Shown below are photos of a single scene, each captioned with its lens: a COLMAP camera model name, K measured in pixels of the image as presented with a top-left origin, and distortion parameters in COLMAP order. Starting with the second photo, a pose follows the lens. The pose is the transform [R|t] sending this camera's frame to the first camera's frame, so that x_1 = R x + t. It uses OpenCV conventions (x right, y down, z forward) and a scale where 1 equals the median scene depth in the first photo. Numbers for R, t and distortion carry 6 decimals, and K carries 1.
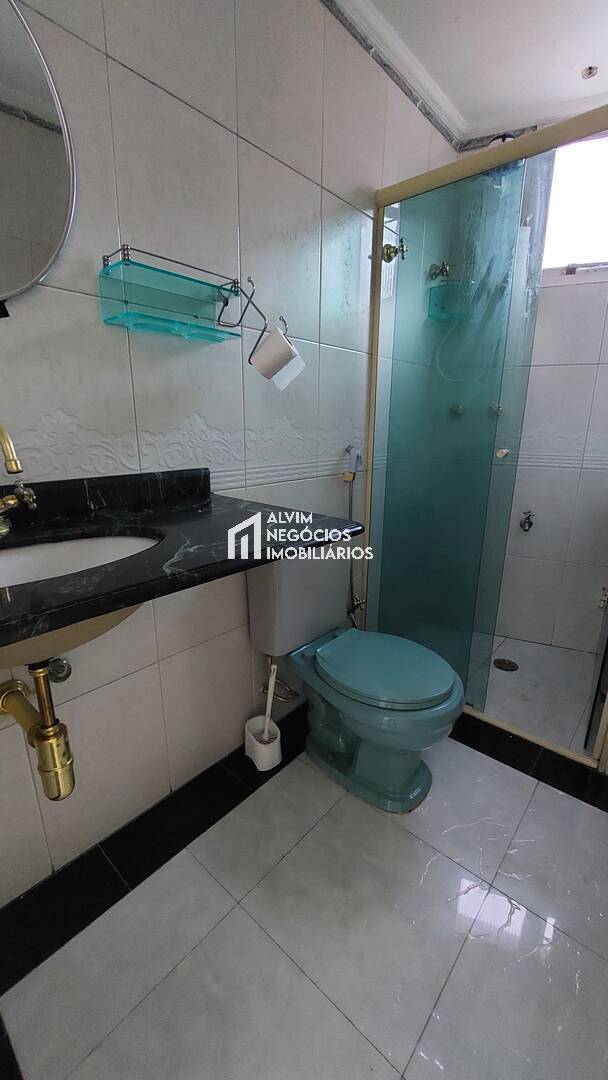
lens RADIAL K [[436.5, 0, 304.0], [0, 436.5, 540.0], [0, 0, 1]] dist [-0.009011, -0.003617]
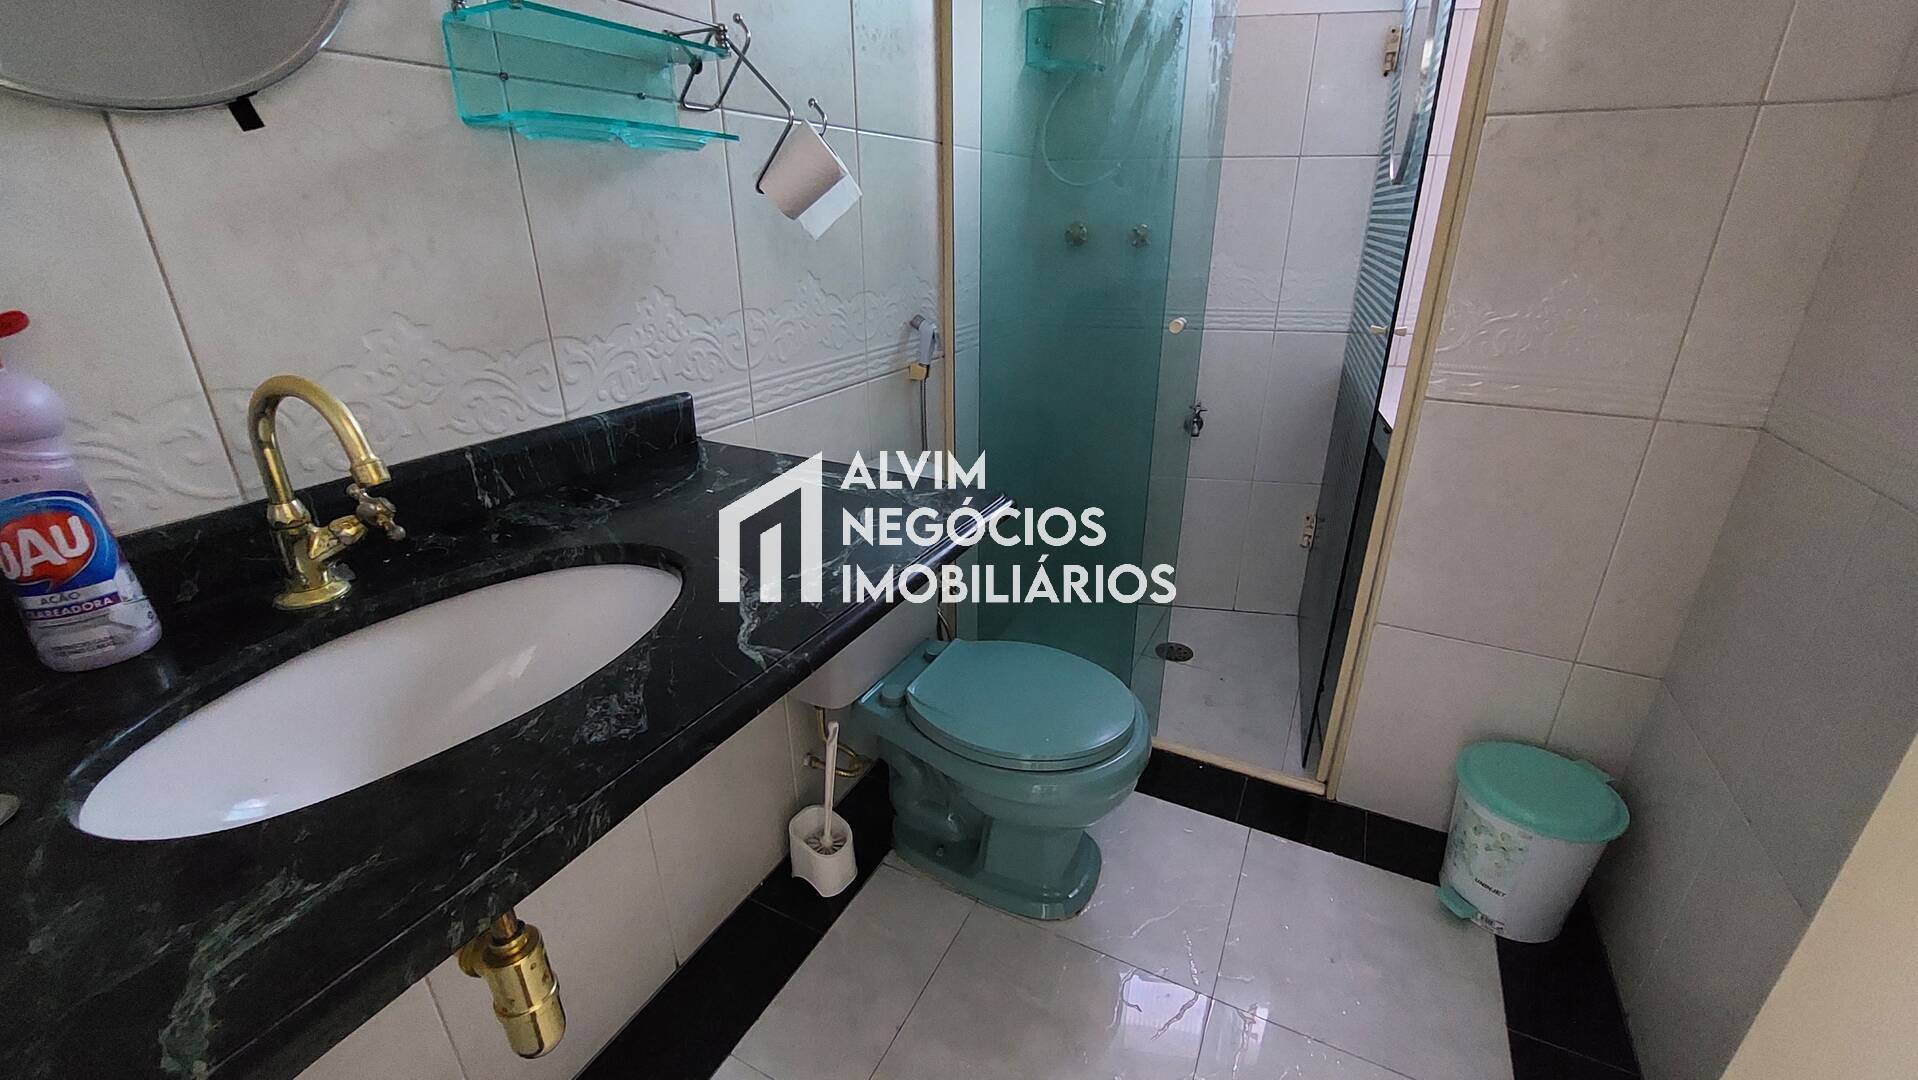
lens RADIAL K [[775.1, 0, 956.6], [0, 775.1, 535.9], [0, 0, 1]] dist [-0.009011, -0.003617]
pose [[0.971235, -0.103068, 0.214661, -0.115872], [0.076215, 0.988602, 0.129836, -0.085025], [-0.225596, -0.109741, 0.968020, 0.001435]]
